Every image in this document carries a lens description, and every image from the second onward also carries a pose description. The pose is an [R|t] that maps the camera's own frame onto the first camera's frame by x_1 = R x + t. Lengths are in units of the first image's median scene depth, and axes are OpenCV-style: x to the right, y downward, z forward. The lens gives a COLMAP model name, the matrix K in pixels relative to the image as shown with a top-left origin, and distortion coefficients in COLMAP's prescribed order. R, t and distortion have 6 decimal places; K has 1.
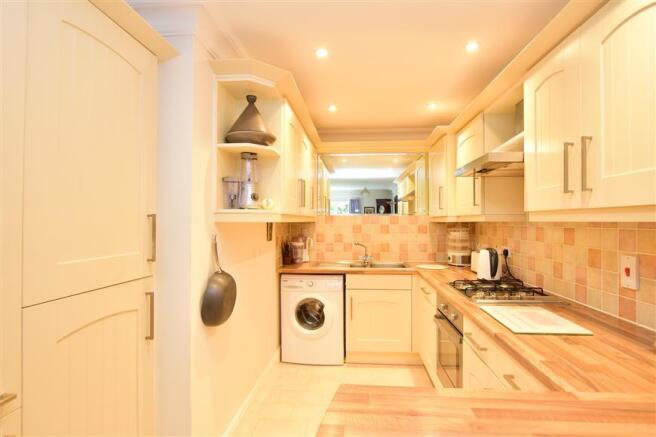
lens RADIAL K [[338.6, 0, 328.0], [0, 338.6, 218.5], [0, 0, 1]] dist [0.000611, 0.000861]
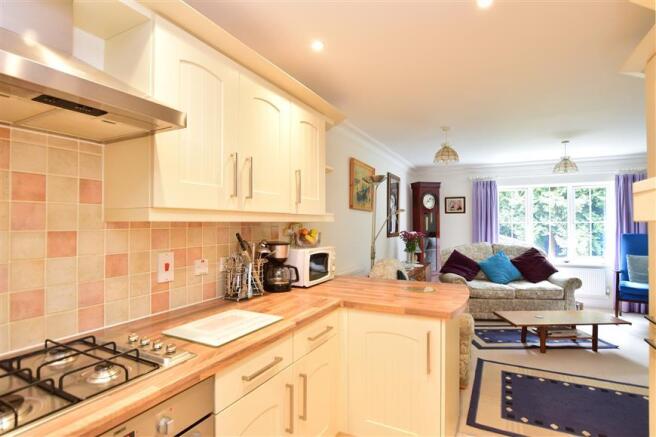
lens RADIAL K [[338.6, 0, 328.0], [0, 338.6, 218.5], [0, 0, 1]] dist [0.000611, 0.000861]
pose [[-0.919052, 0.003390, 0.394122, -0.035835], [-0.003096, 0.999870, -0.015820, 0.013743], [-0.394125, -0.015760, -0.918922, 1.691133]]
